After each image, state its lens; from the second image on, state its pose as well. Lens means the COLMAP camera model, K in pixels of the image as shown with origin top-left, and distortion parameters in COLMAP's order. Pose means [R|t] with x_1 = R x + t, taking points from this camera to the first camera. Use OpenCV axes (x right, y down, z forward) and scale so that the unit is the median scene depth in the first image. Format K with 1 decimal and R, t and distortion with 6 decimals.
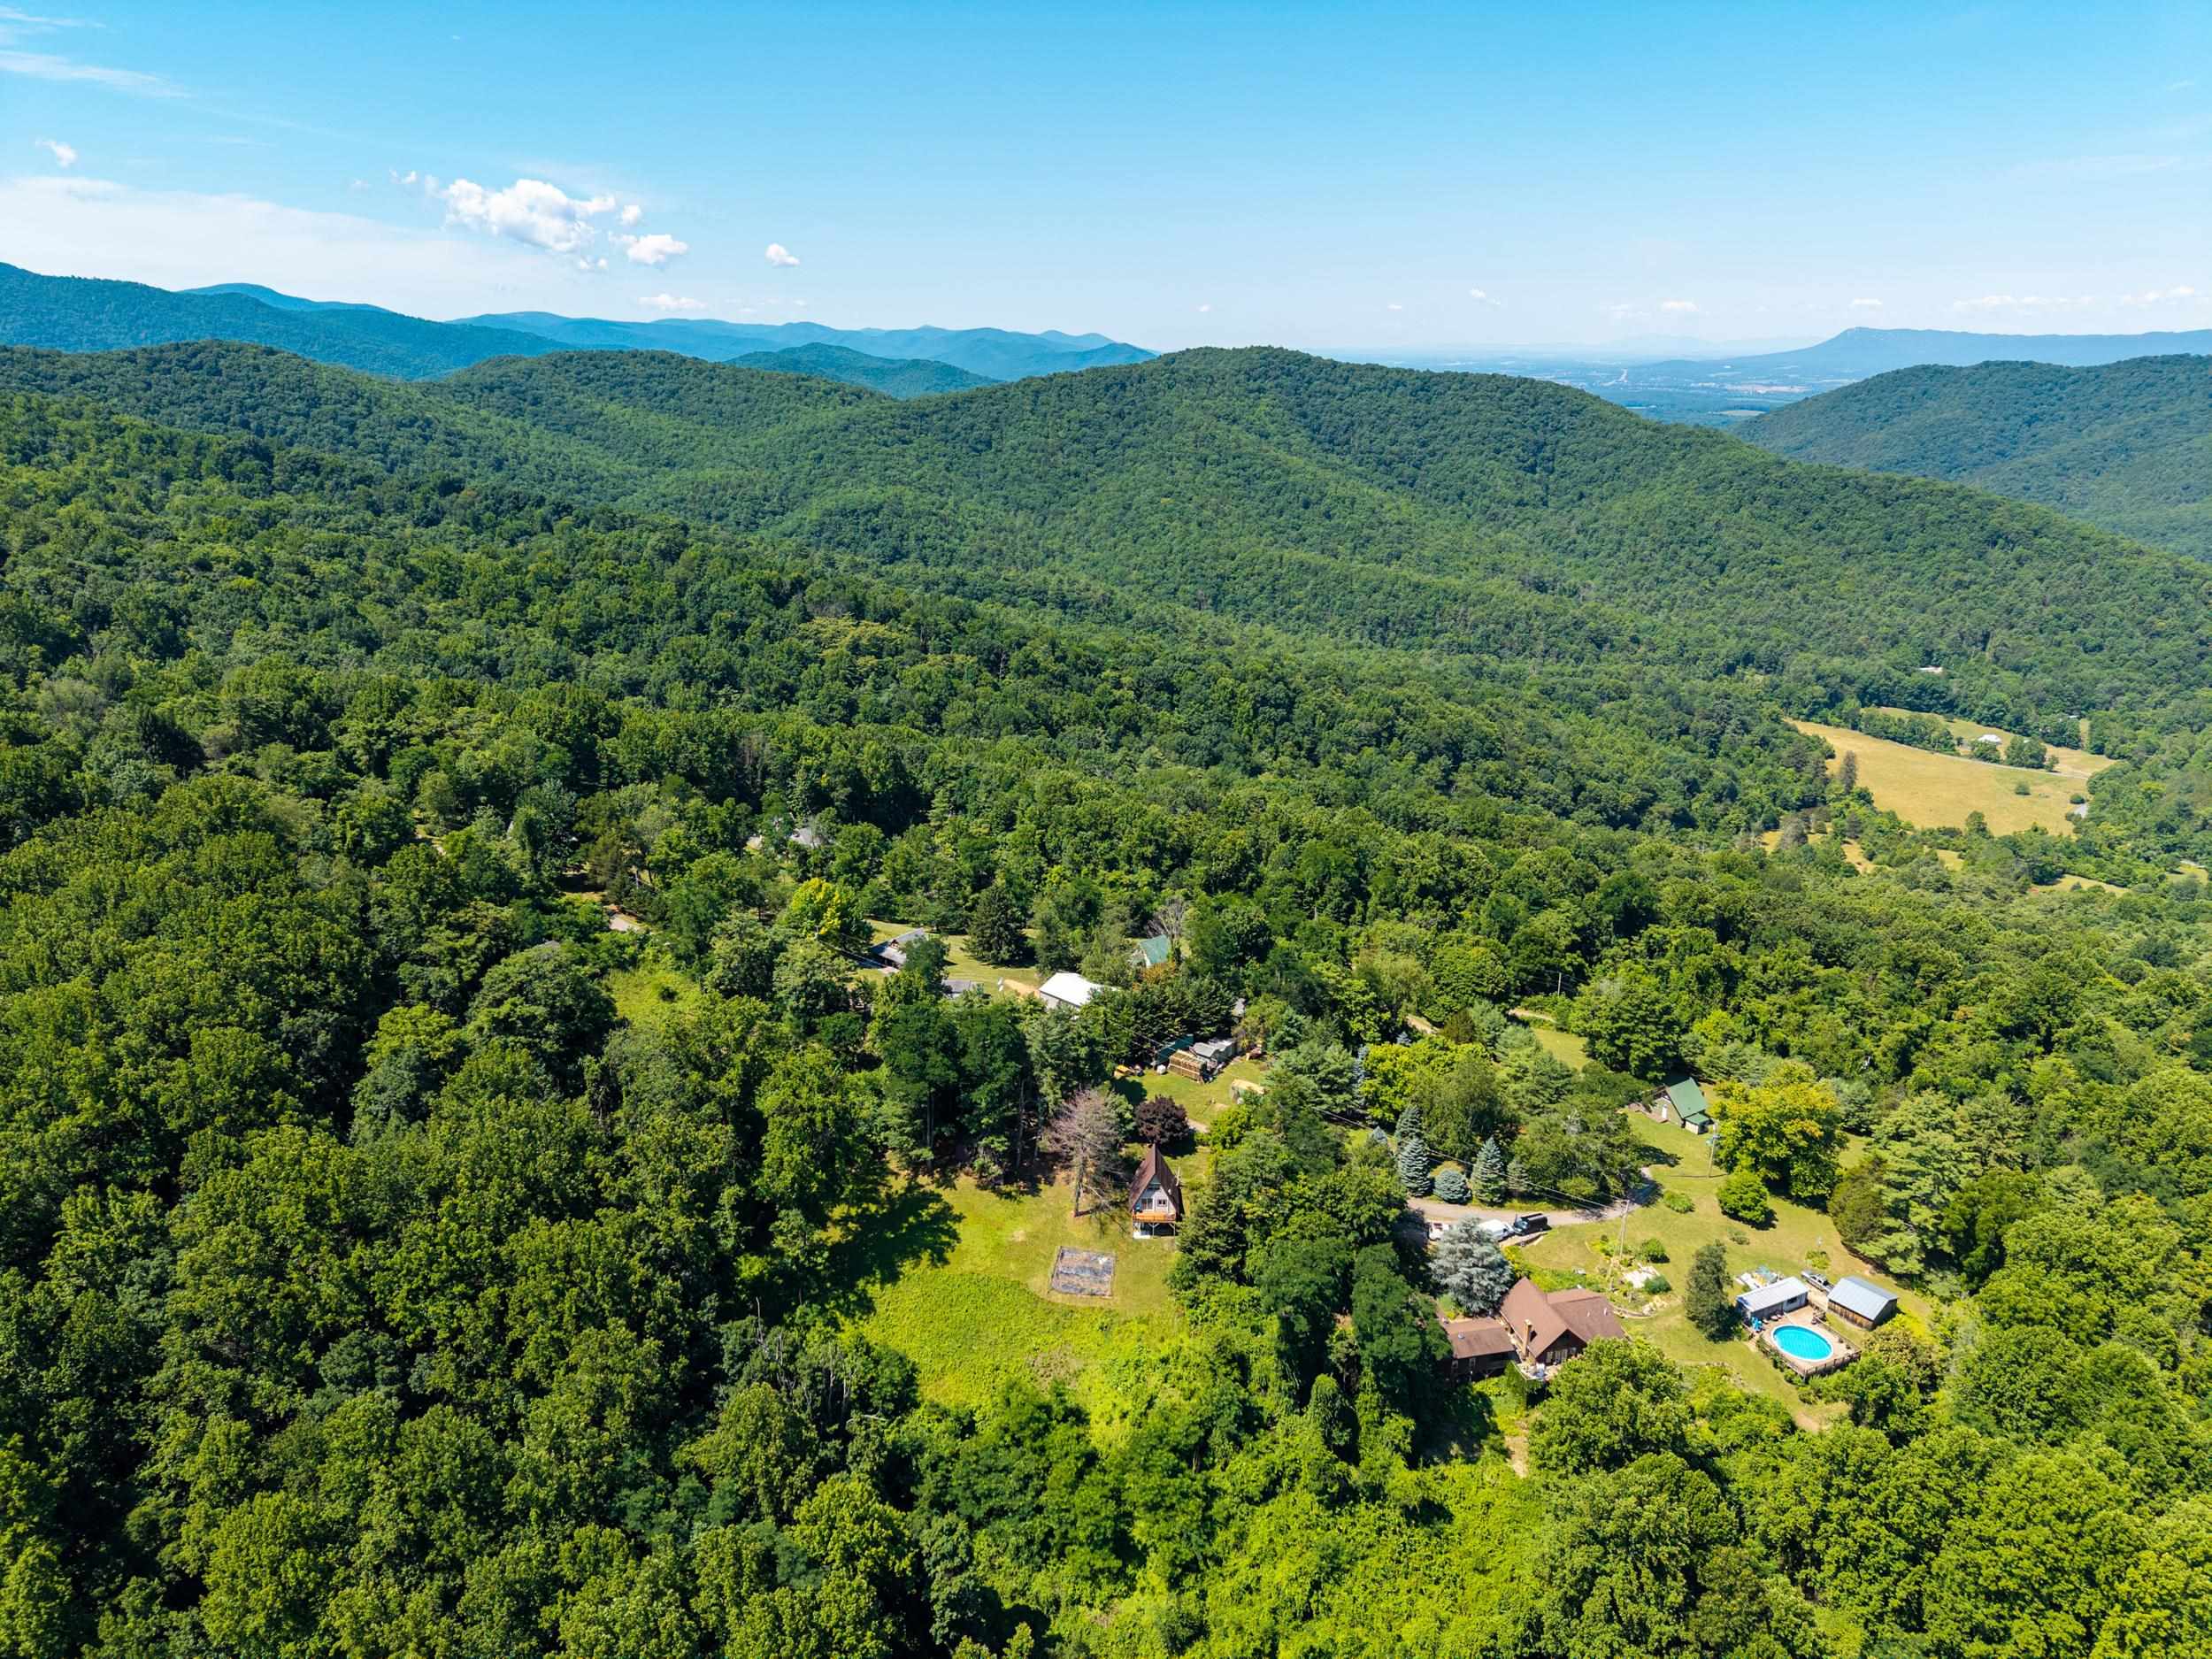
lens RADIAL K [[1454.4, 0, 1117.7], [0, 1454.4, 832.4], [0, 0, 1]] dist [0.029906, -0.033984]
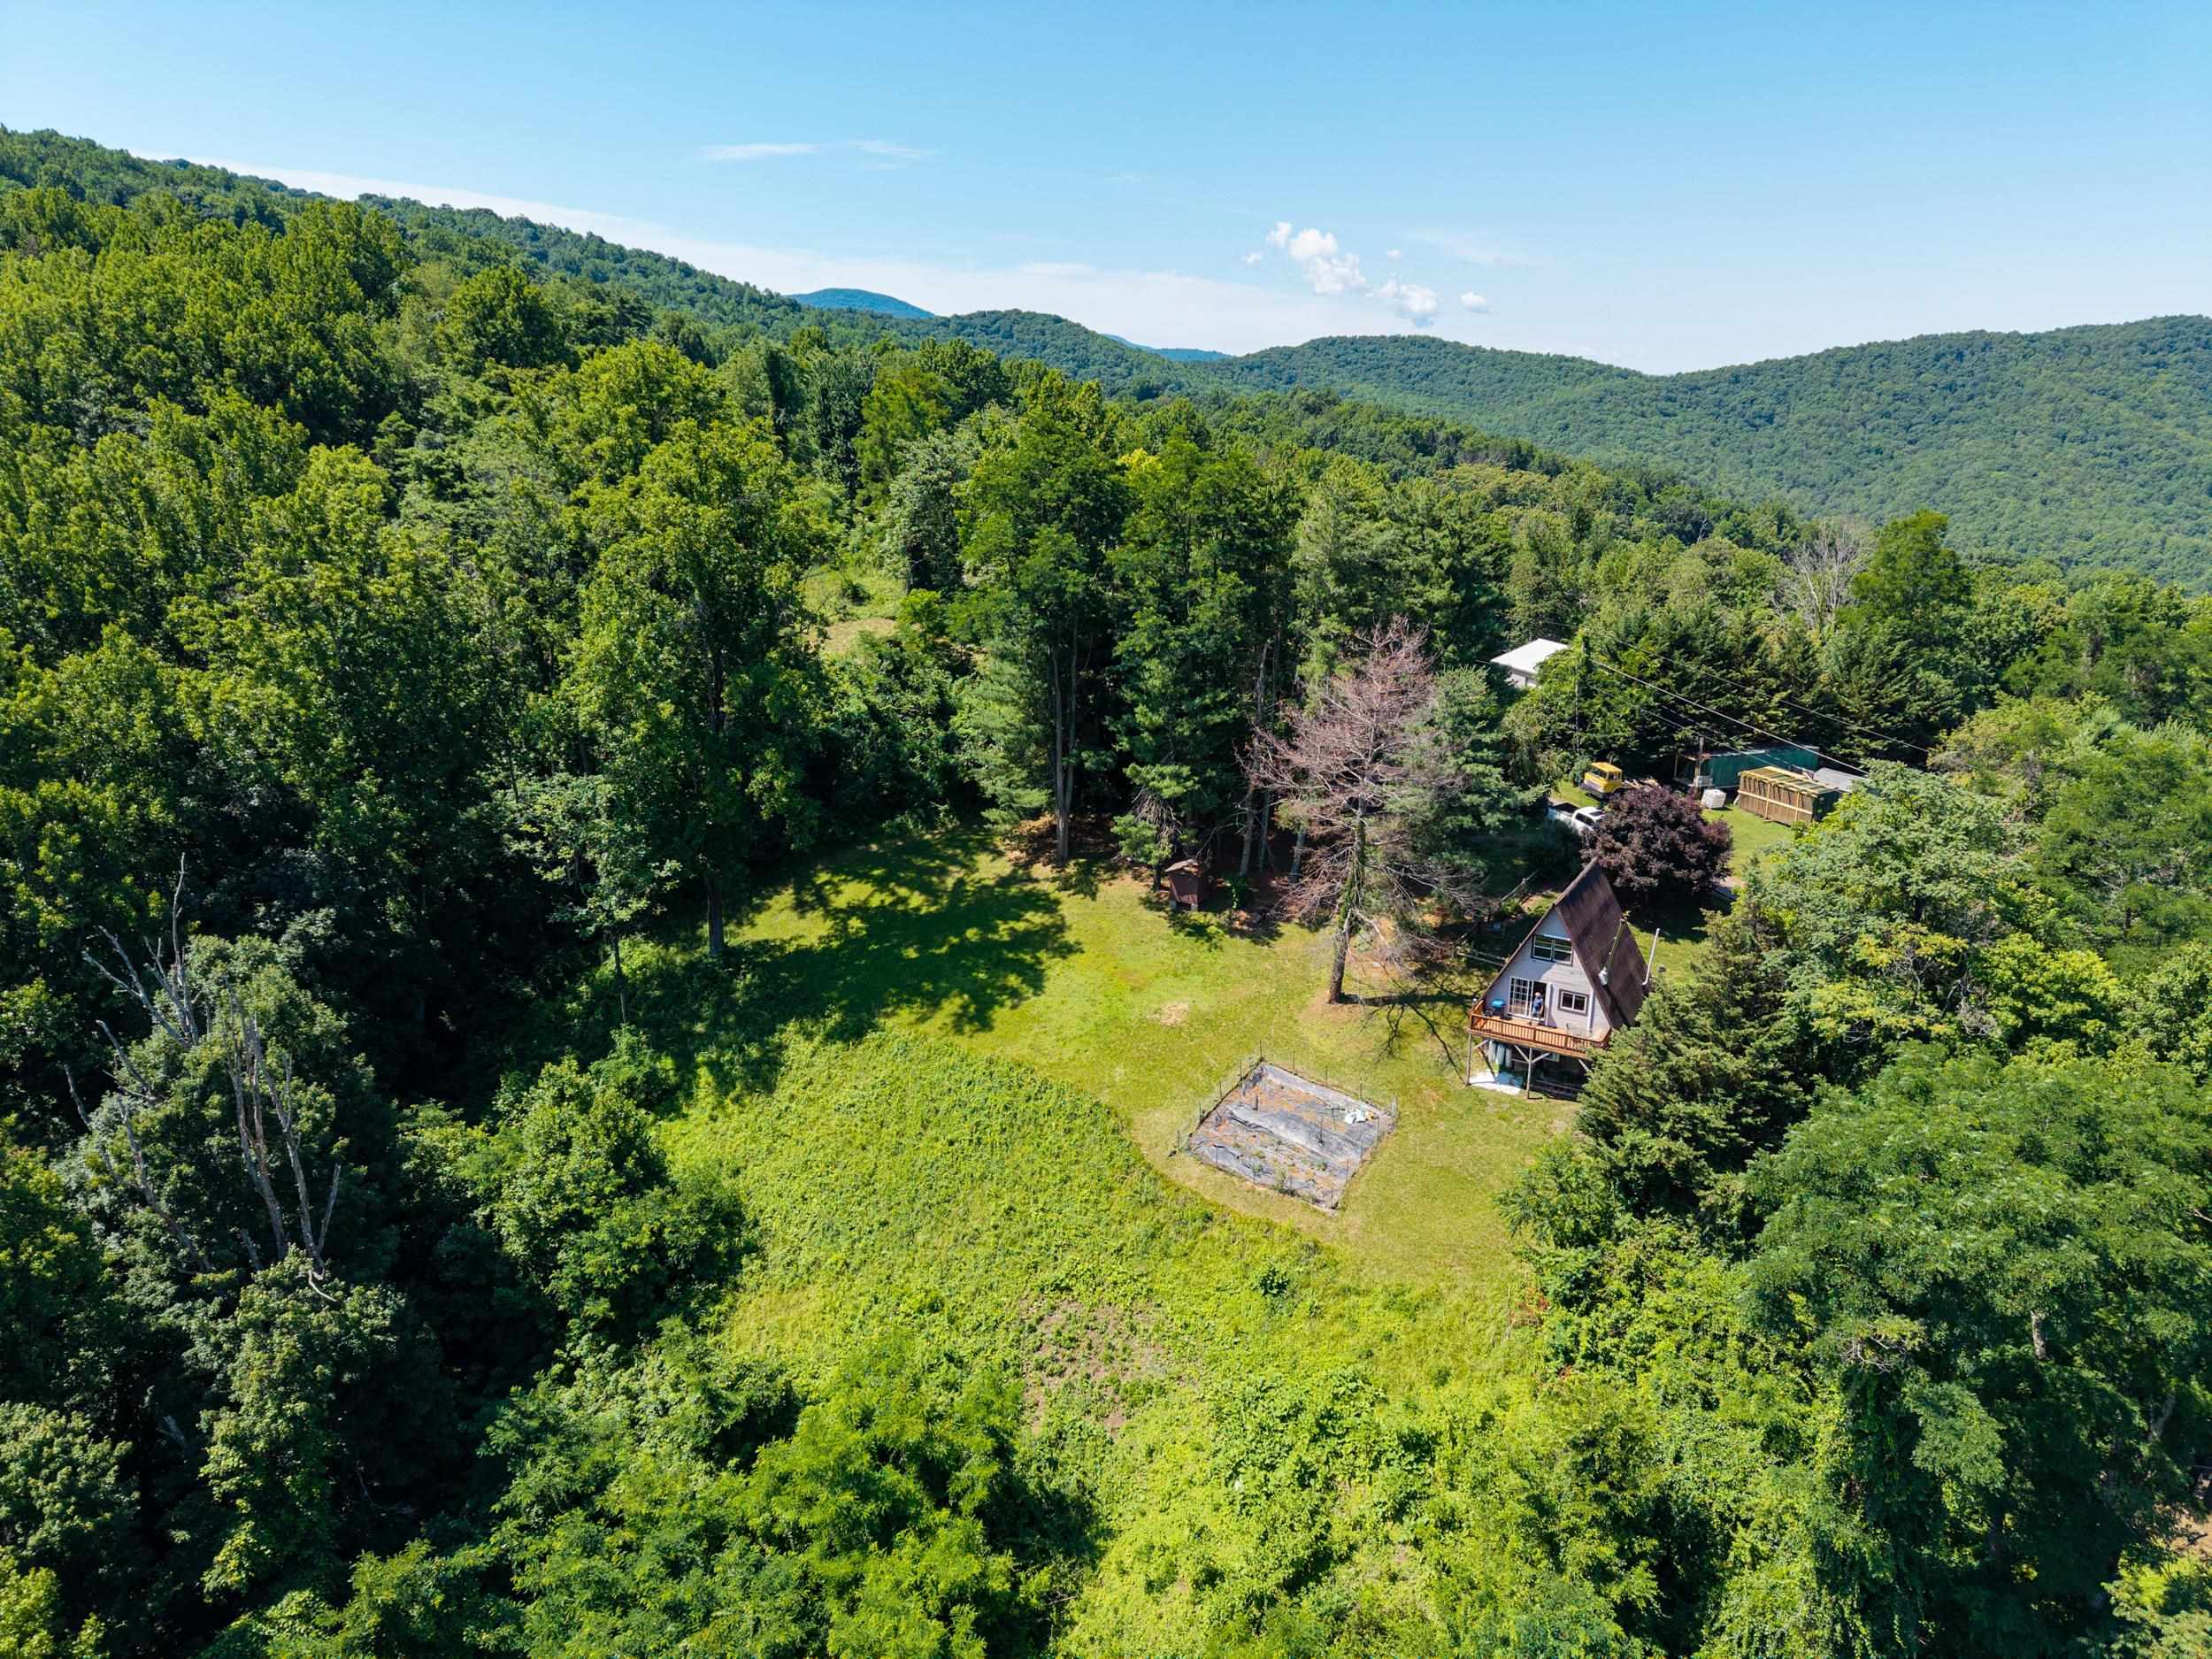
lens RADIAL K [[1454.4, 0, 1117.7], [0, 1454.4, 832.4], [0, 0, 1]] dist [0.029906, -0.033984]
pose [[0.874303, 0.134884, -0.466262, 0.093799], [-0.148837, 0.988837, 0.006969, 0.239320], [0.461997, 0.063304, 0.884619, 0.681585]]
